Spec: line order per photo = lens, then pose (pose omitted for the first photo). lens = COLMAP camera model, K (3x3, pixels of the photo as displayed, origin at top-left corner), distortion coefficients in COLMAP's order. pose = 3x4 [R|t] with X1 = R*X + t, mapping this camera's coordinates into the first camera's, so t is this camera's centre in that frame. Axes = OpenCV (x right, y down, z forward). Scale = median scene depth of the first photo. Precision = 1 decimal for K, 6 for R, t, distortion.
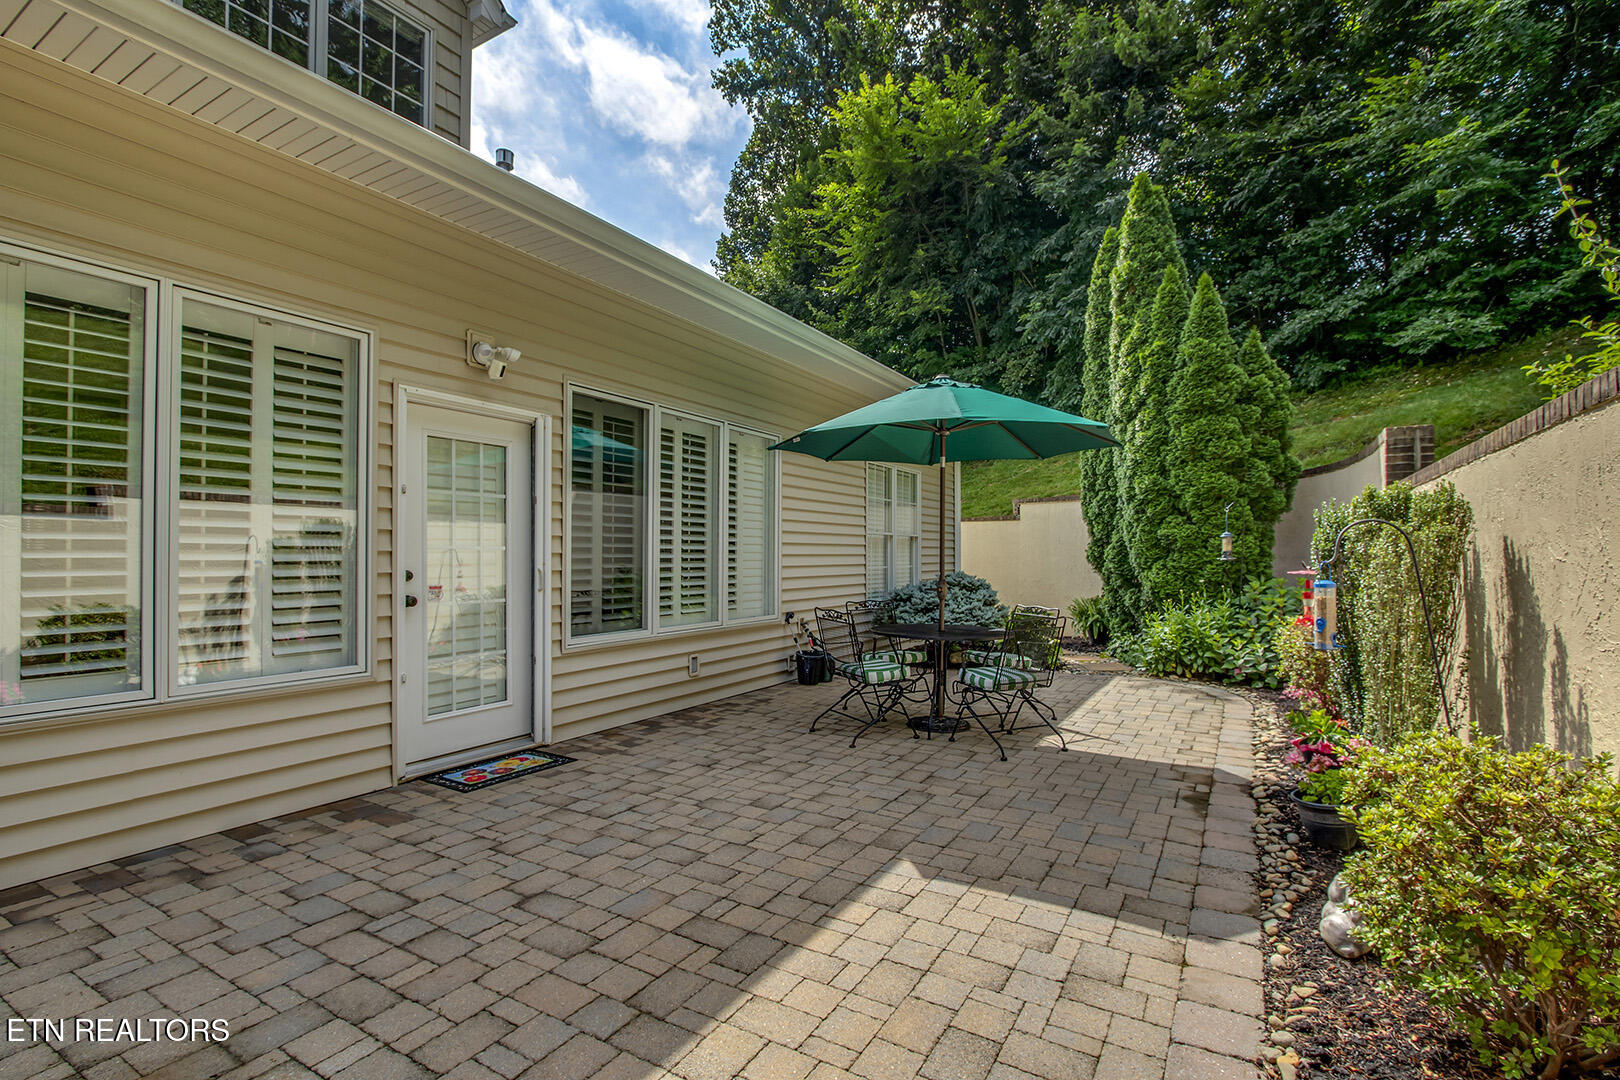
lens RADIAL K [[755.1, 0, 815.2], [0, 755.1, 549.2], [0, 0, 1]] dist [-0.023944, 0.003729]
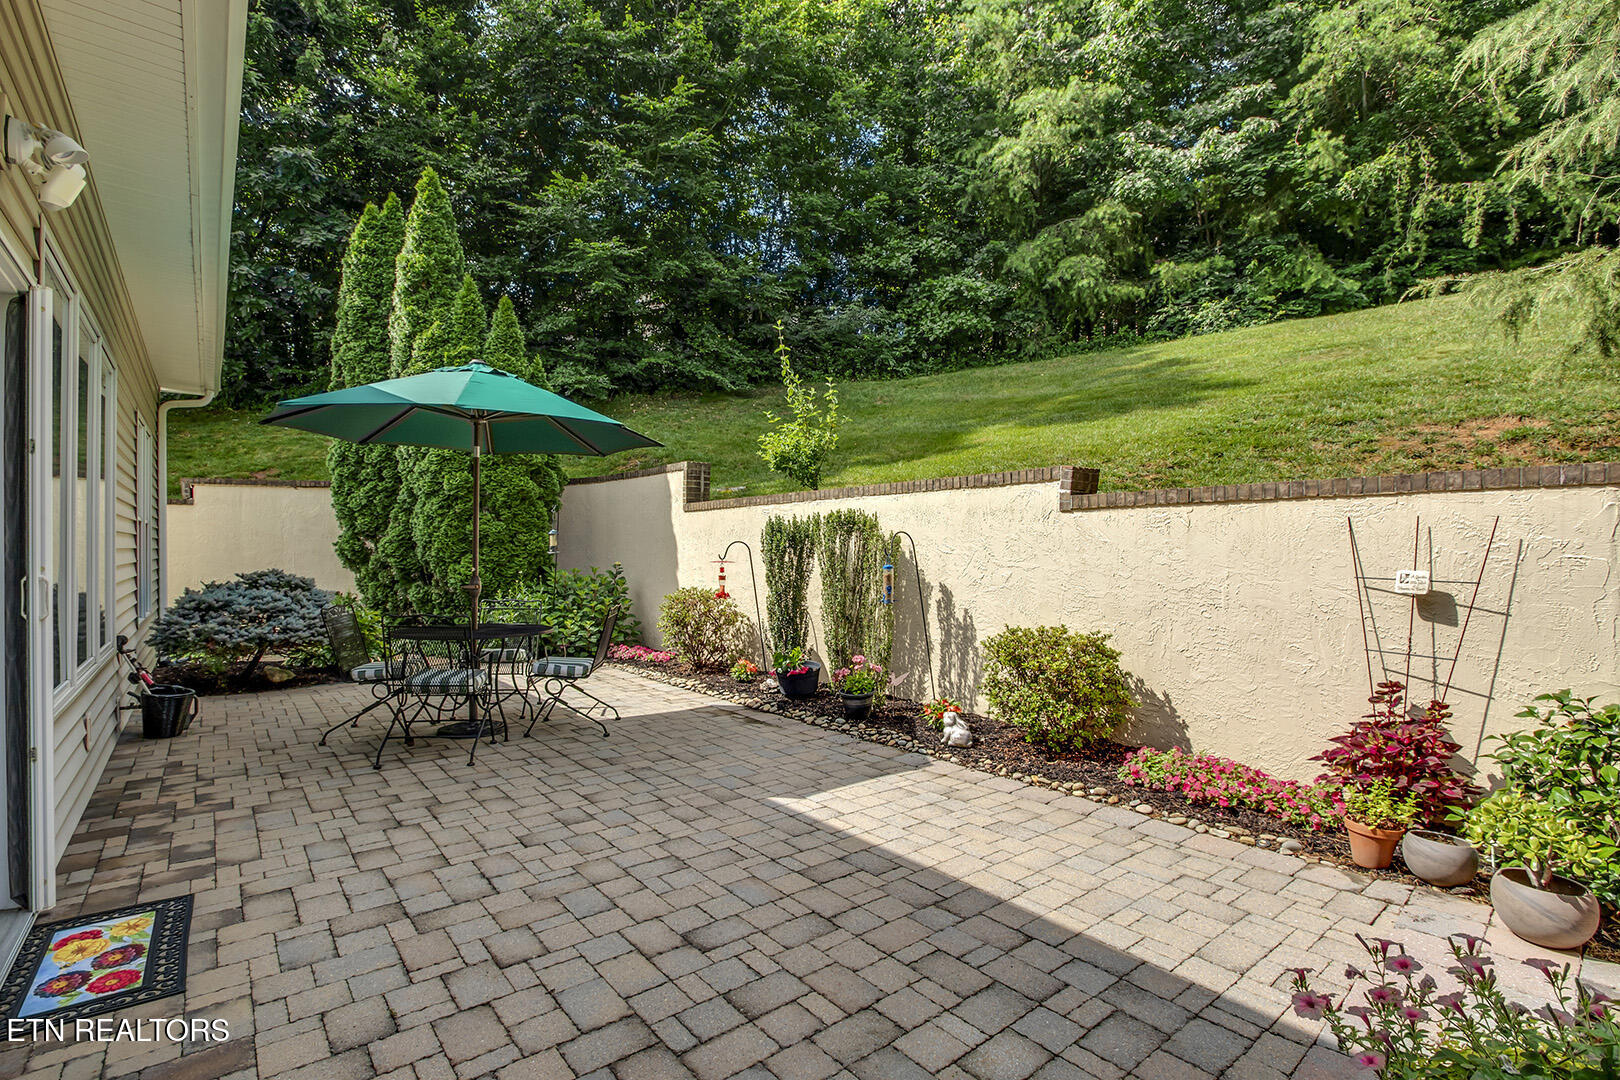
lens RADIAL K [[755.1, 0, 814.8], [0, 755.1, 540.5], [0, 0, 1]] dist [-0.023944, 0.003729]
pose [[0.357280, 0.010106, 0.933943, -0.767087], [-0.007703, 0.999939, -0.007873, 0.000644], [-0.933966, -0.004382, 0.357336, 0.368146]]
